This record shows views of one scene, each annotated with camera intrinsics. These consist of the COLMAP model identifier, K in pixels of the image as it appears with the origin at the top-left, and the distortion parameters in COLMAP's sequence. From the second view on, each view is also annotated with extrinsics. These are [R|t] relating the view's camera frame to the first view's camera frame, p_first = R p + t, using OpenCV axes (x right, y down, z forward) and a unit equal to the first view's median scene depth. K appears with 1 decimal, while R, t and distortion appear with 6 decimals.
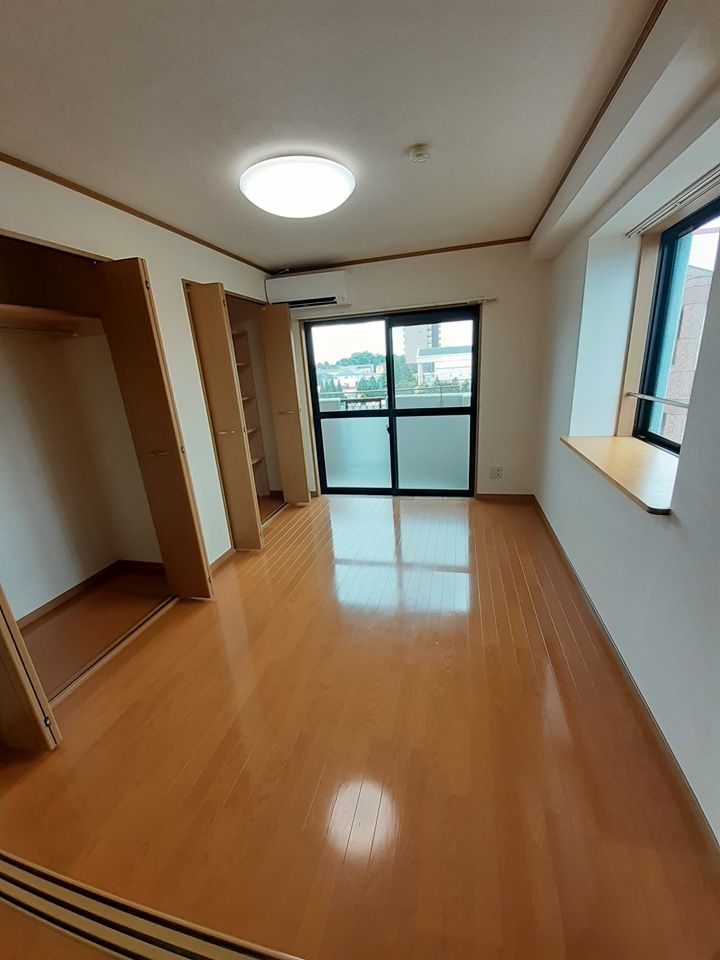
lens RADIAL K [[381.3, 0, 360.0], [0, 381.3, 480.0], [0, 0, 1]] dist [-0.000365, -0.000063]
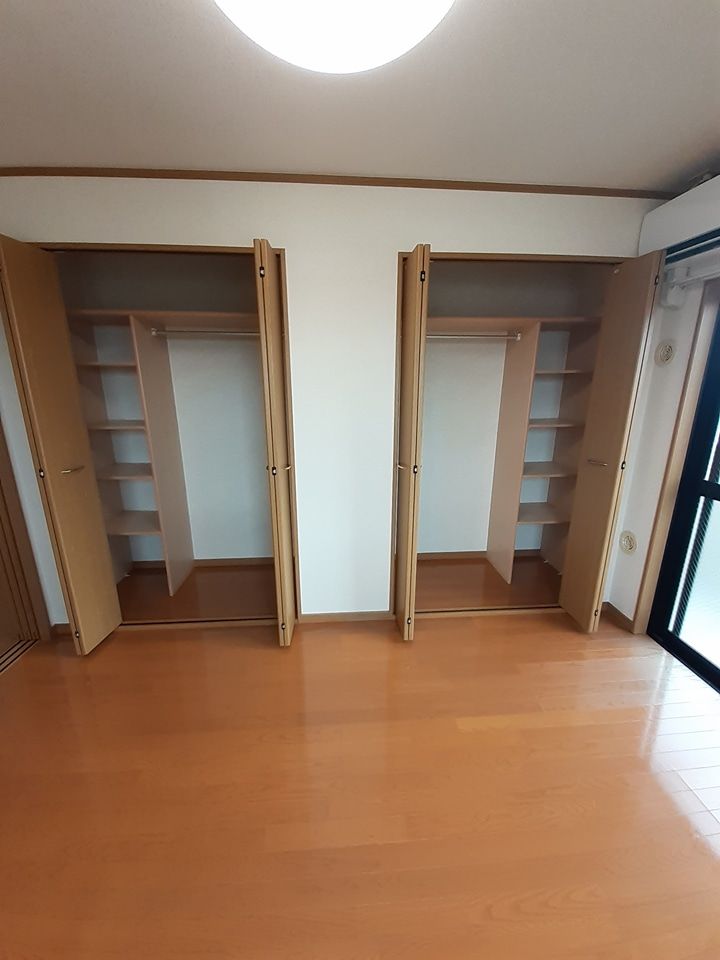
lens RADIAL K [[348.7, 0, 360.0], [0, 348.7, 480.0], [0, 0, 1]] dist [-0.002121, -0.000183]
pose [[0.316262, 0.327430, -0.890375, 0.158348], [-0.303743, 0.924091, 0.231939, -0.181806], [0.898732, 0.197092, 0.391710, 0.527158]]
